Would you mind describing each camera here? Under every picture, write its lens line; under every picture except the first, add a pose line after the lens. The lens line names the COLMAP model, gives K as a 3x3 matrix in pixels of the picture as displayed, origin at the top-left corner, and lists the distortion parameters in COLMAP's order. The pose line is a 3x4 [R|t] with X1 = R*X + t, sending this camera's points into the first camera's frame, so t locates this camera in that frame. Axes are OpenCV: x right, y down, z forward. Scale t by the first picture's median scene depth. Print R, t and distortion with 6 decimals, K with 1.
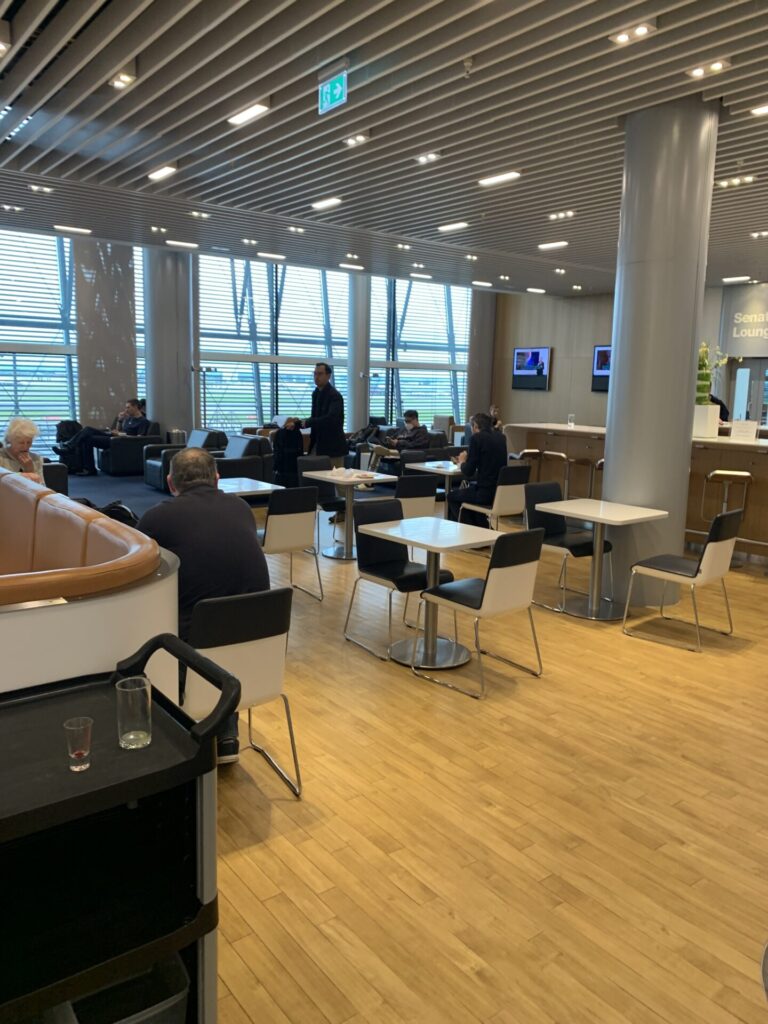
lens RADIAL K [[785.3, 0, 384.0], [0, 785.3, 512.0], [0, 0, 1]] dist [-0.047667, -0.003611]
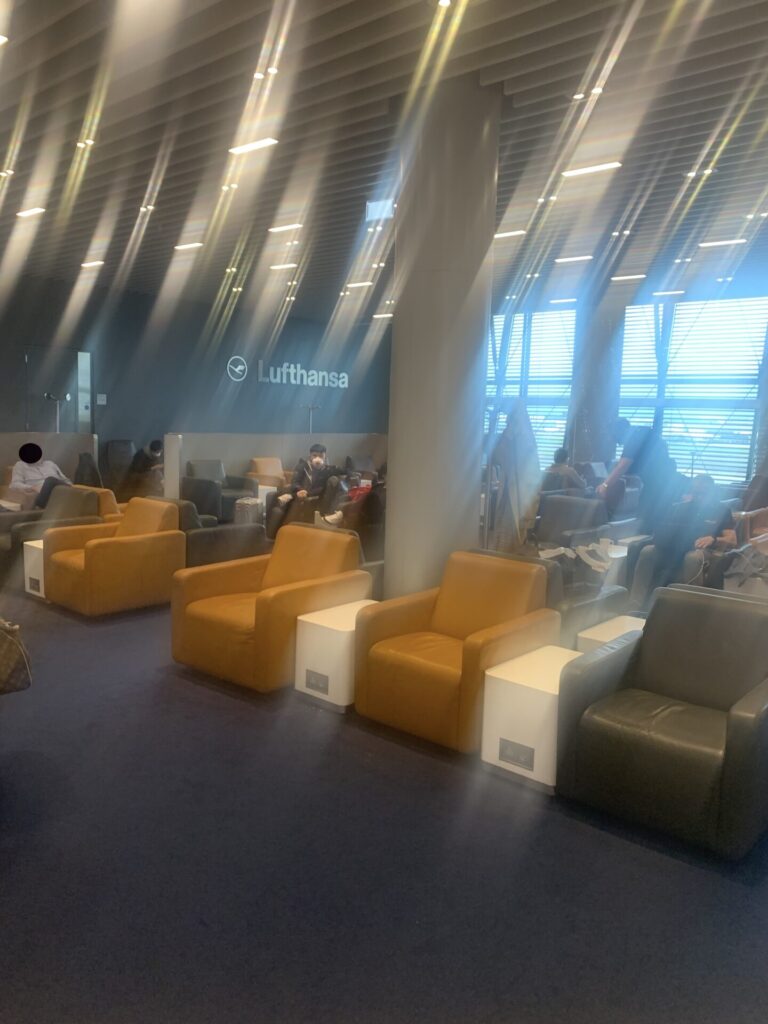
lens RADIAL K [[785.3, 0, 384.0], [0, 785.3, 512.0], [0, 0, 1]] dist [-0.047667, -0.003611]
pose [[0.206866, 0.092681, -0.973970, 0.903321], [-0.181014, 0.981942, 0.054993, -0.065641], [0.961478, 0.164926, 0.219907, 0.591222]]
